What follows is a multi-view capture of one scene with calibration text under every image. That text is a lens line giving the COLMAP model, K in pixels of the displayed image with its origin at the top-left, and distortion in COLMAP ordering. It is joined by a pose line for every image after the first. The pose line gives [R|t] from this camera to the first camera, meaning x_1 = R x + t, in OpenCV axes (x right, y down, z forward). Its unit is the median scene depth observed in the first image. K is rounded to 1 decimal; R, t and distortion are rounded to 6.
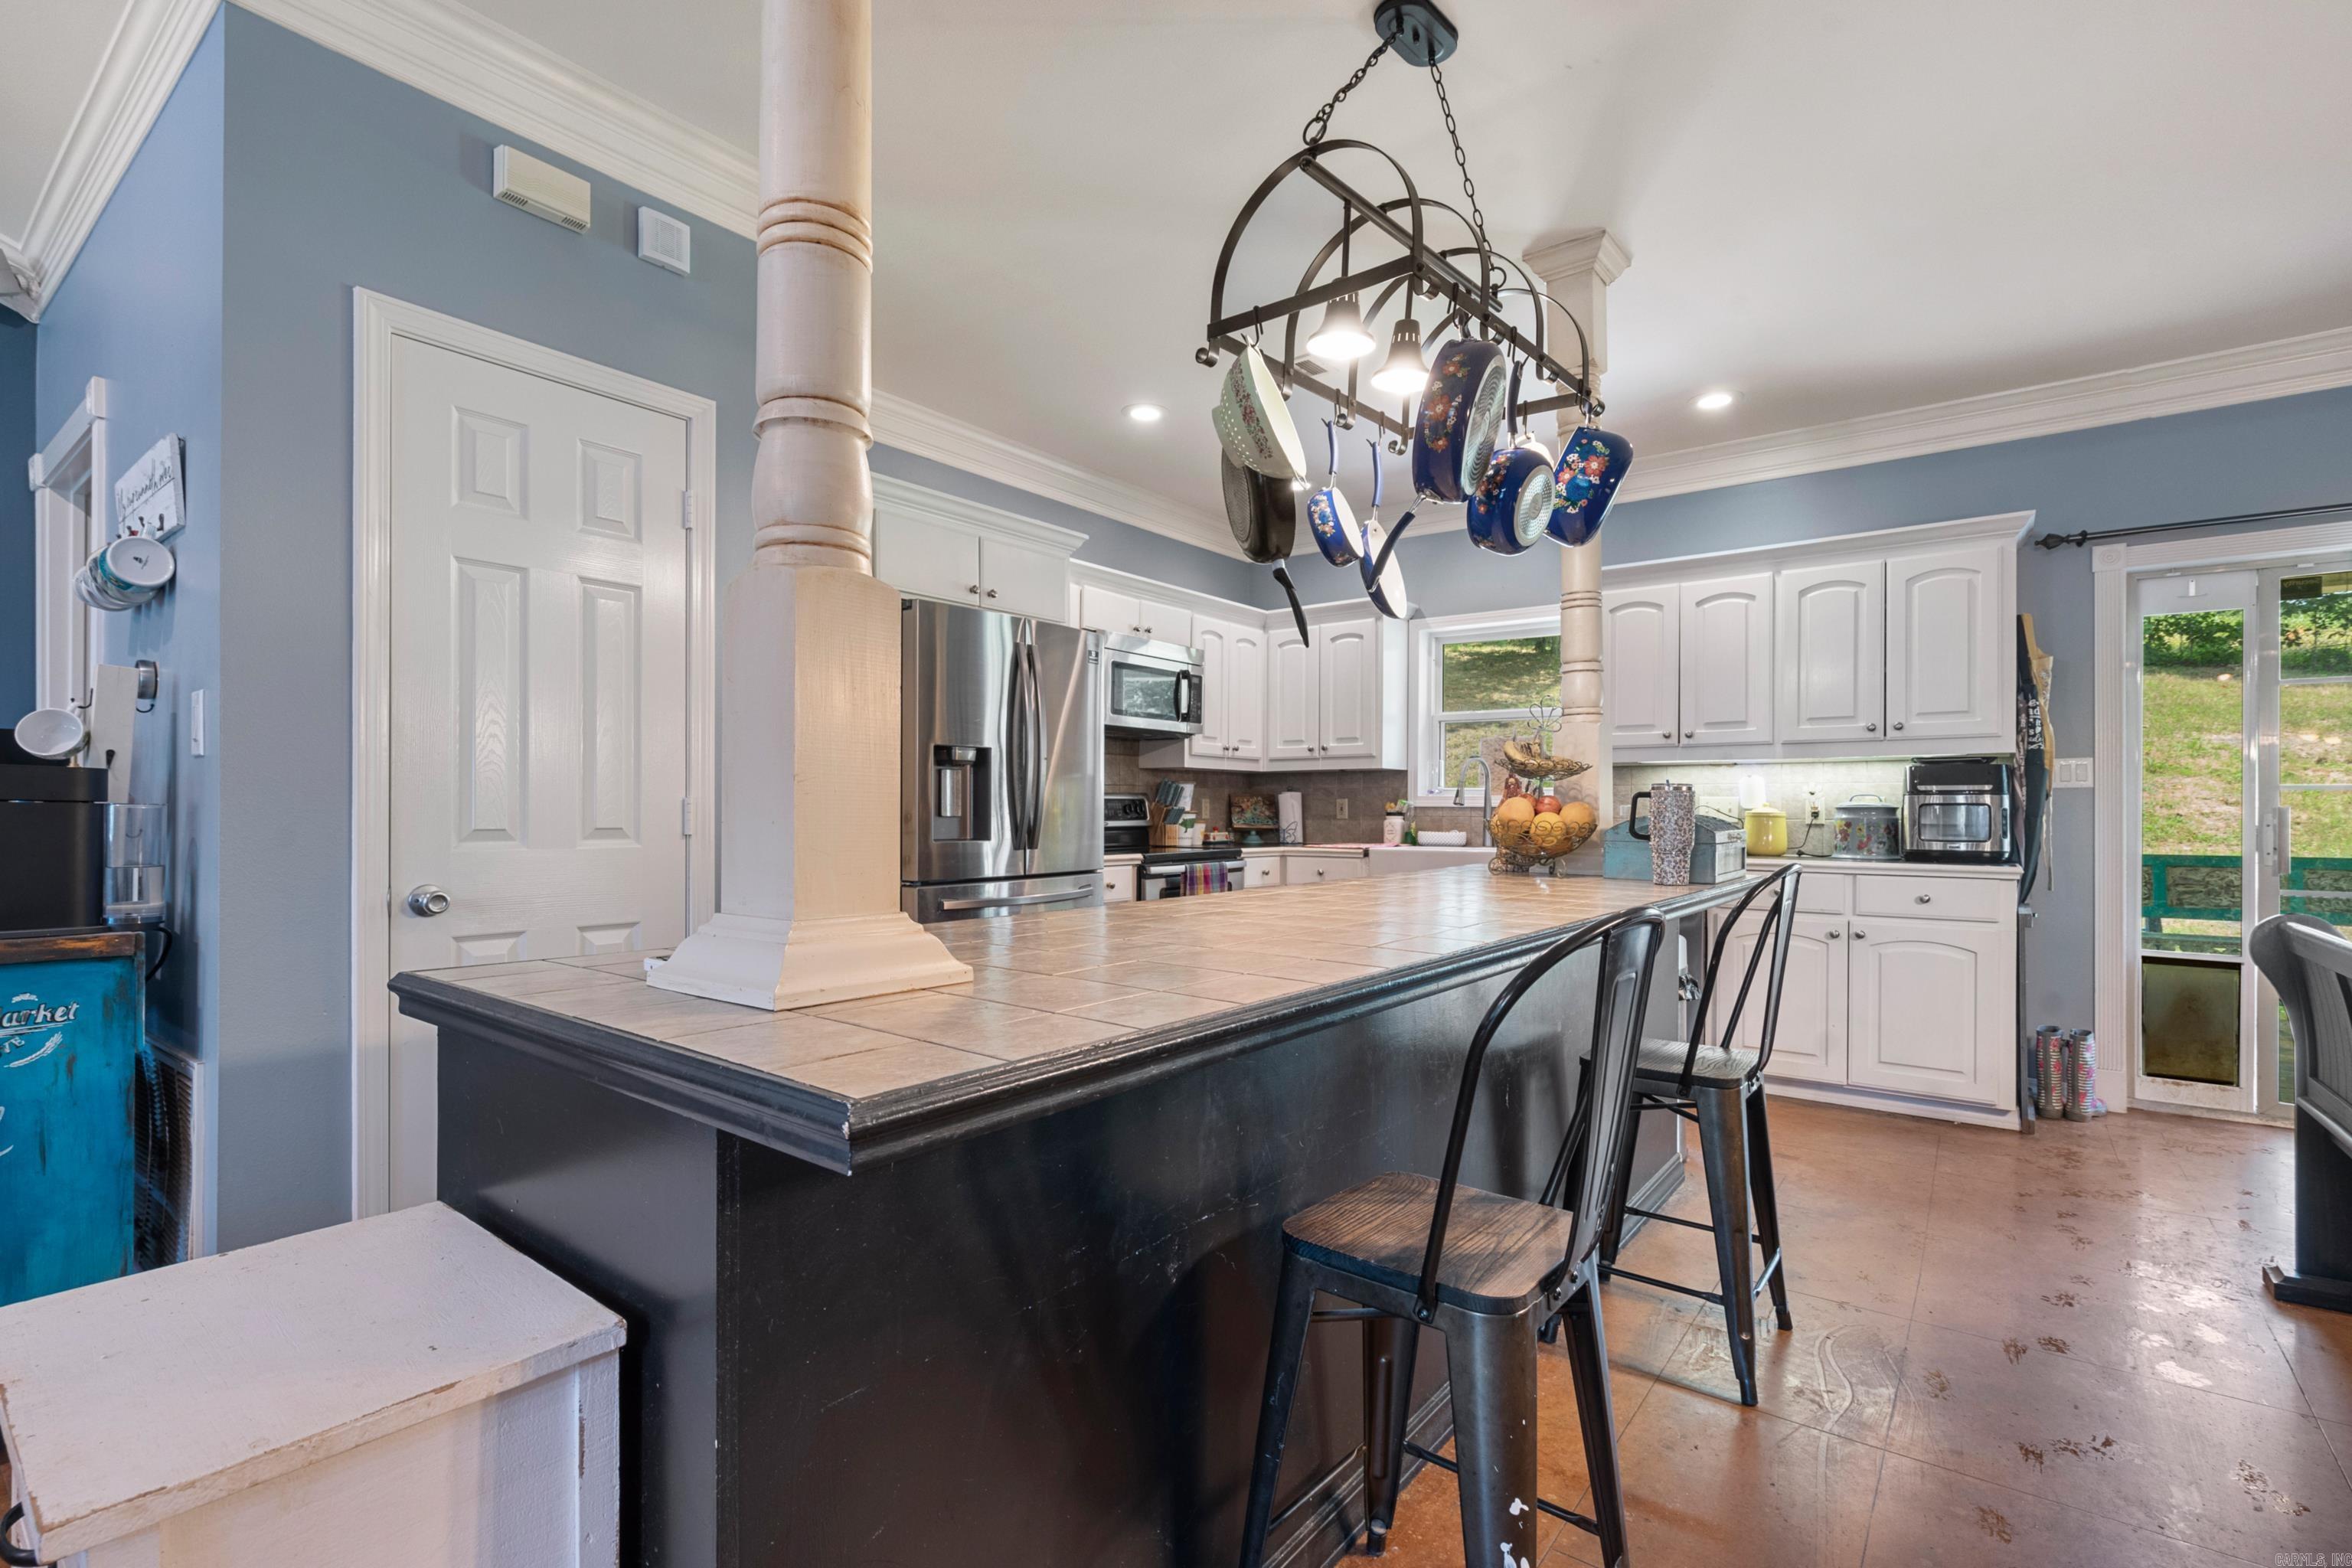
lens RADIAL K [[1079.4, 0, 1144.8], [0, 1079.4, 813.1], [0, 0, 1]] dist [-0.001640, 0.002089]
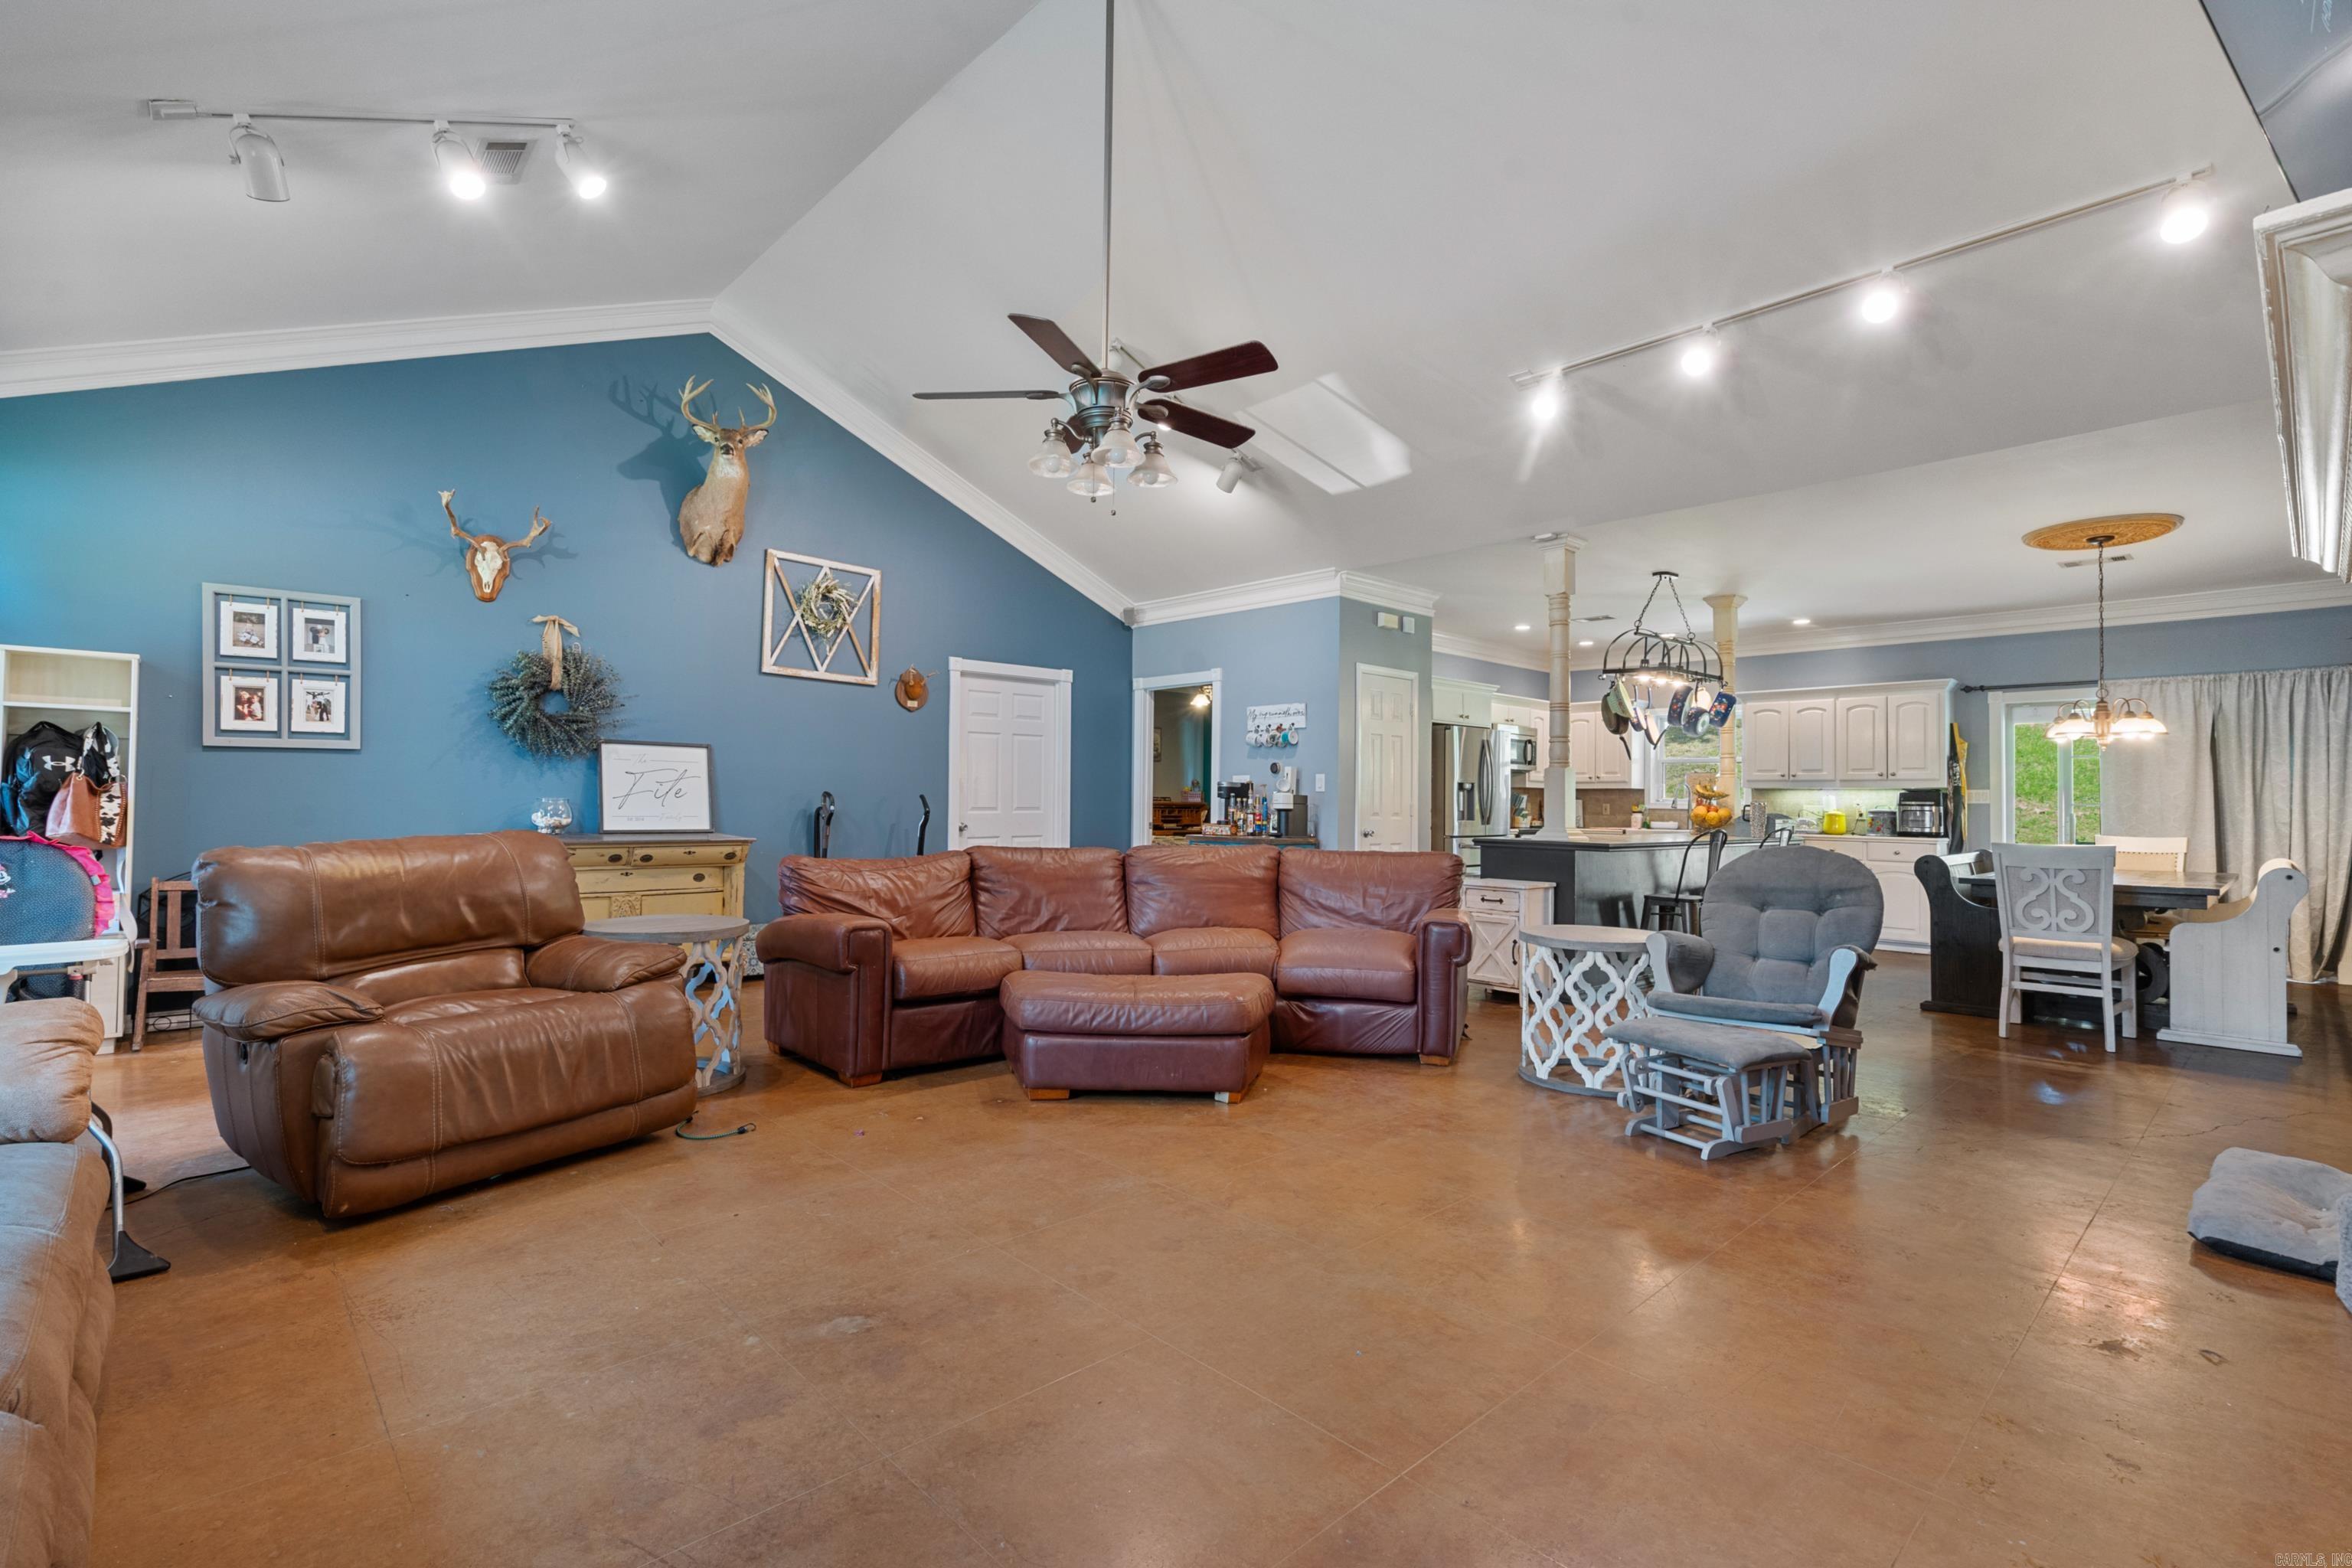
lens RADIAL K [[1079.4, 0, 1155.8], [0, 1079.4, 777.7], [0, 0, 1]] dist [-0.001640, 0.002089]
pose [[0.988267, 0.007240, -0.152564, -0.437218], [-0.011631, 0.999543, -0.027909, 0.004117], [0.152292, 0.029356, 0.987899, -1.385295]]
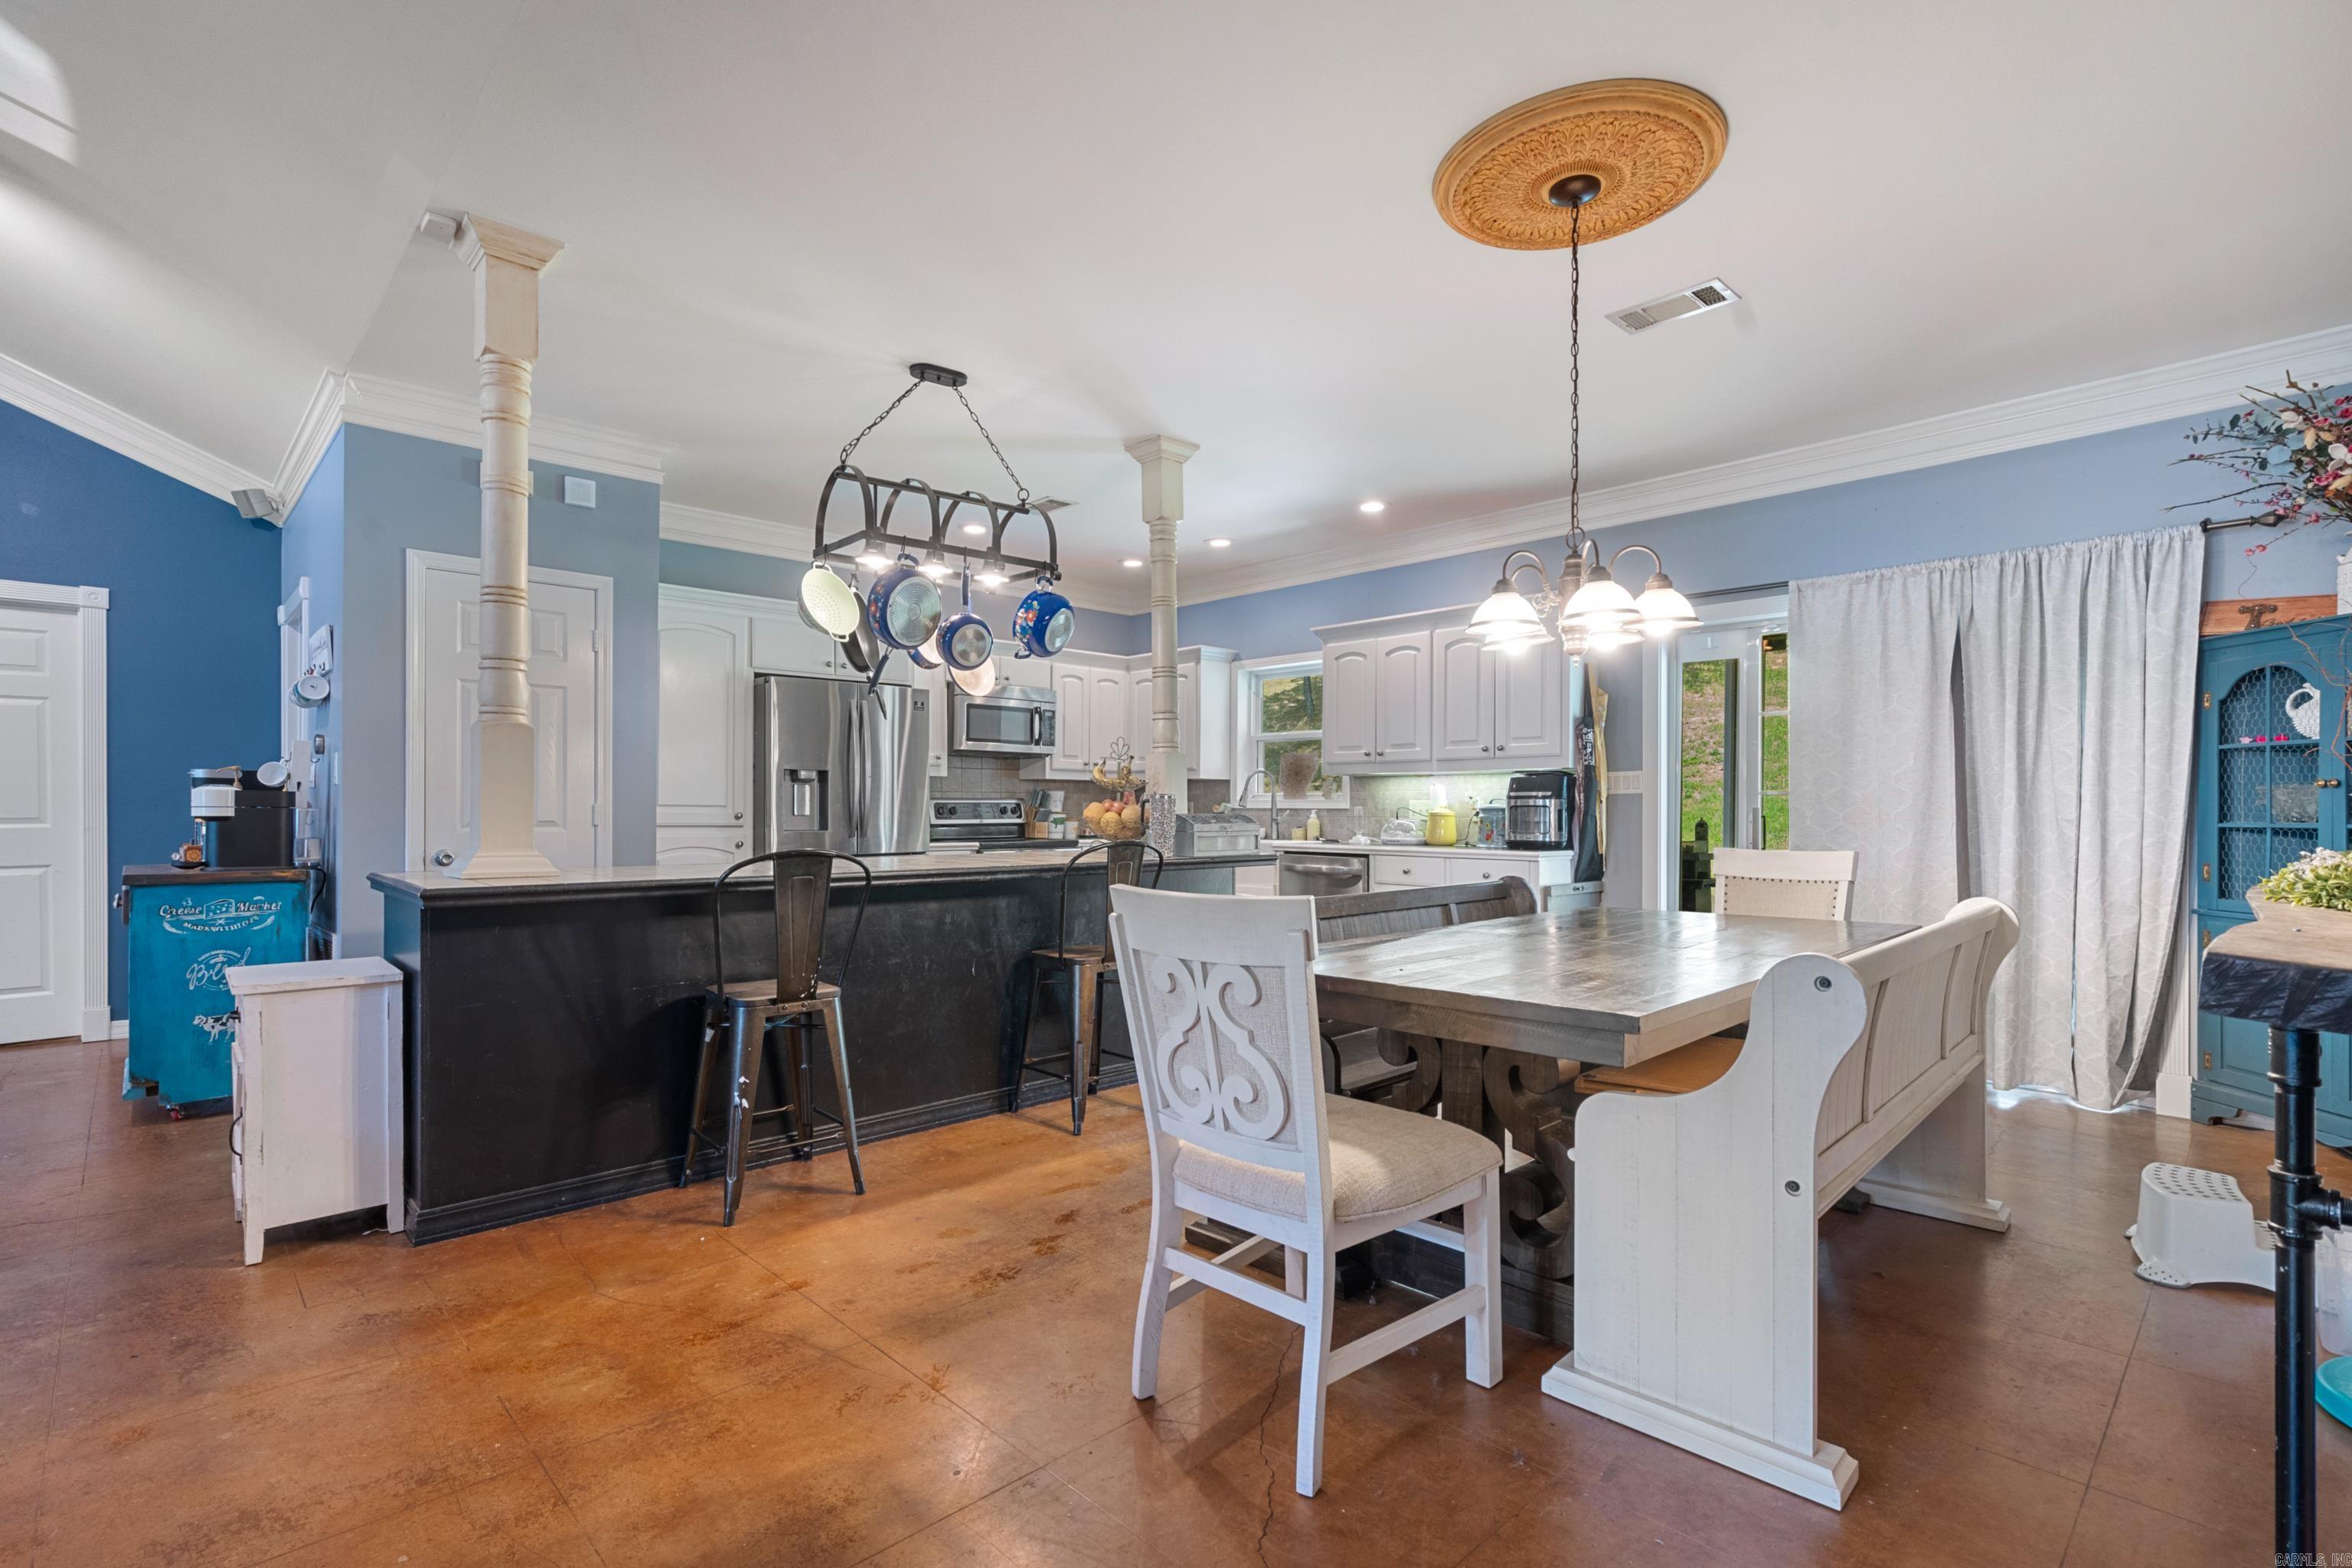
lens RADIAL K [[1079.4, 0, 1151.9], [0, 1079.4, 815.6], [0, 0, 1]] dist [-0.001640, 0.002089]
pose [[0.989447, -0.000104, -0.144897, 0.477144], [0.000379, 0.999998, 0.001868, 0.001072], [0.144897, -0.001904, 0.989445, -0.401299]]
